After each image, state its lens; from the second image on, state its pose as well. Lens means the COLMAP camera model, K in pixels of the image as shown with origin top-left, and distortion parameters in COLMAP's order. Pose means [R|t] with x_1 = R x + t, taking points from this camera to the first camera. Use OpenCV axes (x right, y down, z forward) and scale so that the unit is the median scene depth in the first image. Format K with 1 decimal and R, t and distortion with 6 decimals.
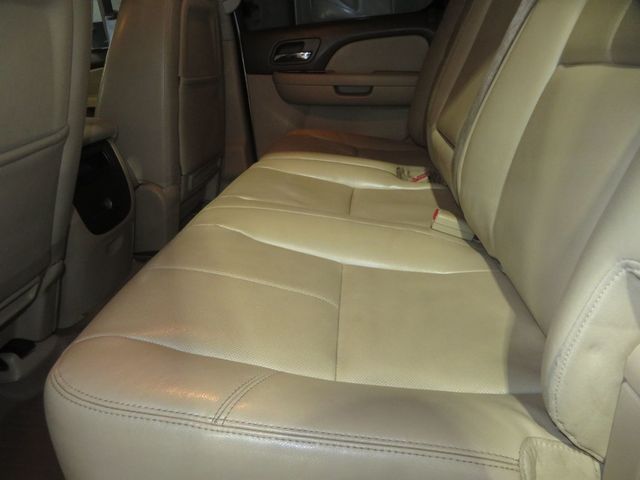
lens RADIAL K [[465.4, 0, 322.9], [0, 465.4, 236.9], [0, 0, 1]] dist [0.004585, 0.002132]
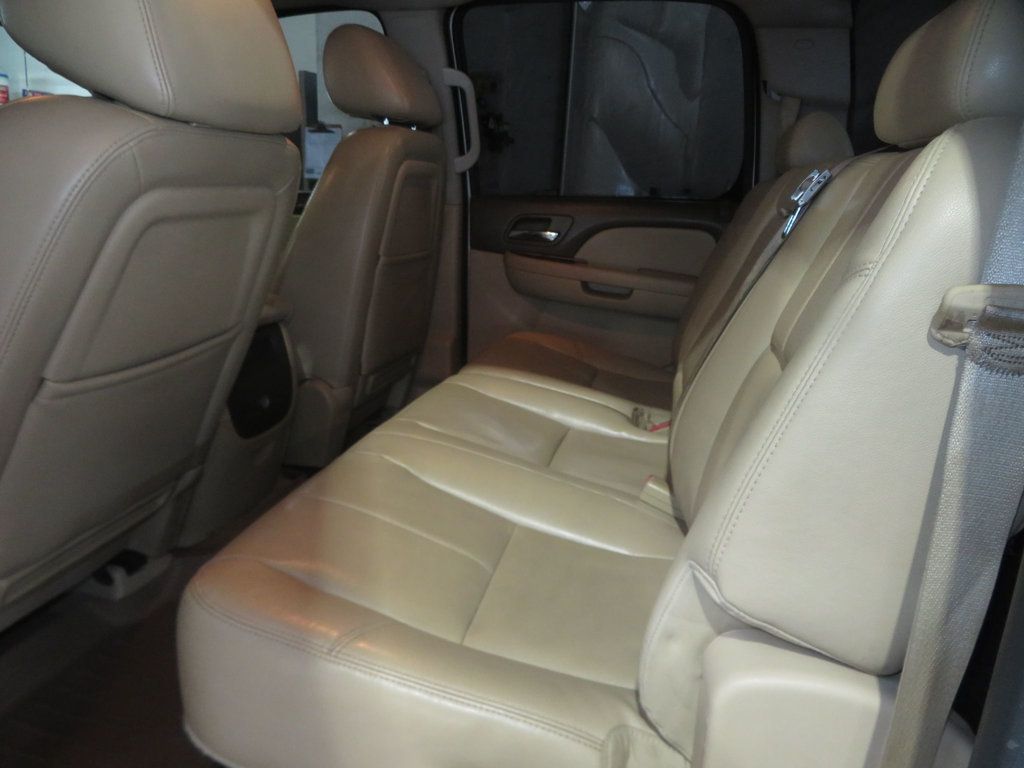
lens RADIAL K [[731.9, 0, 519.5], [0, 731.9, 378.5], [0, 0, 1]] dist [-0.005673, 0.004315]
pose [[0.985478, 0.145104, -0.088194, 0.078135], [-0.154923, 0.980955, -0.117161, -0.028611], [0.069514, 0.129123, 0.989189, -0.219488]]
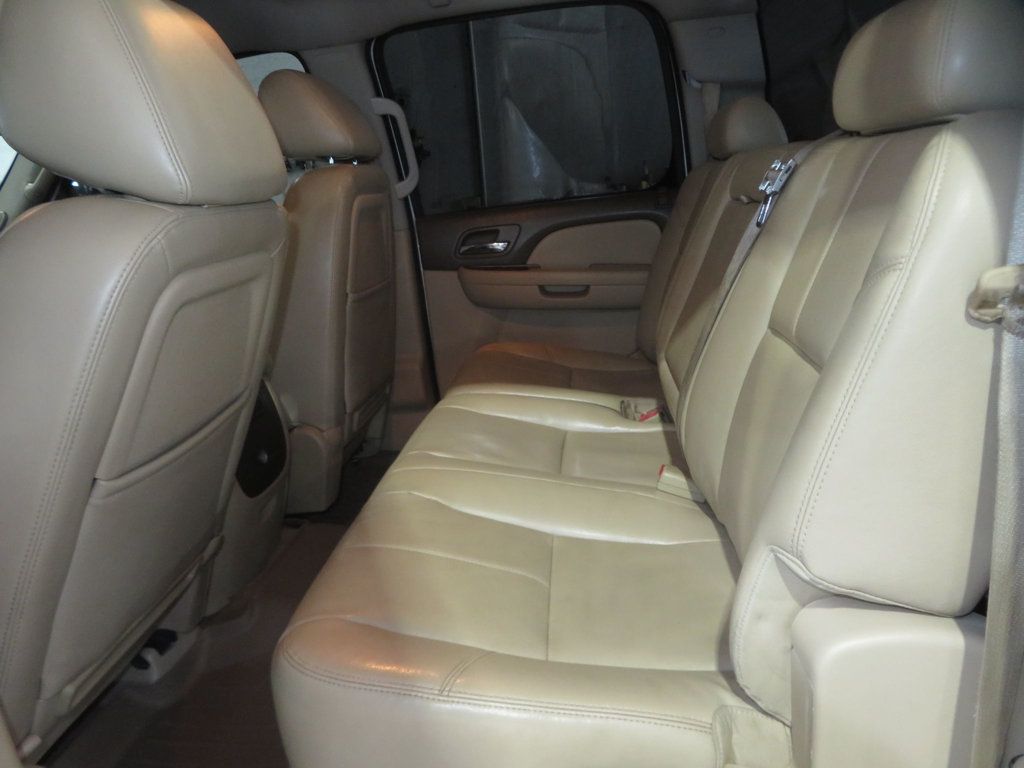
lens RADIAL K [[728.8, 0, 519.1], [0, 728.8, 377.8], [0, 0, 1]] dist [-0.003908, -0.000669]
pose [[0.999803, -0.018619, -0.006910, -0.004673], [0.017627, 0.992230, -0.123165, -0.042058], [0.009150, 0.123019, 0.992362, -0.253273]]
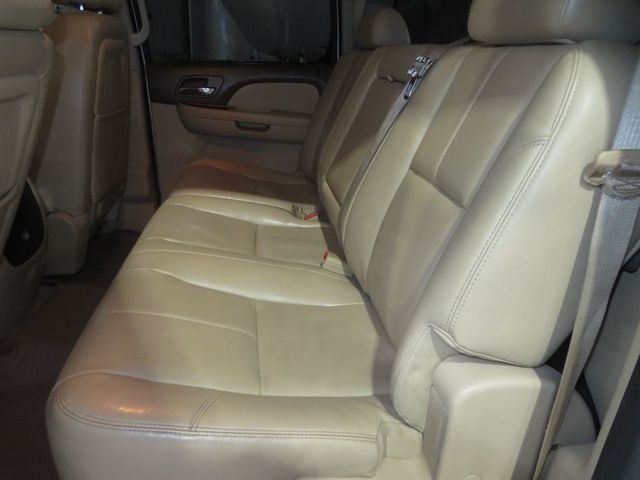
lens RADIAL K [[457.4, 0, 324.7], [0, 457.4, 236.6], [0, 0, 1]] dist [-0.005673, 0.004315]
pose [[0.968162, 0.016993, 0.249746, -0.056645], [-0.015994, 0.999854, -0.006030, -0.069383], [-0.249812, 0.001843, 0.968293, -0.167845]]
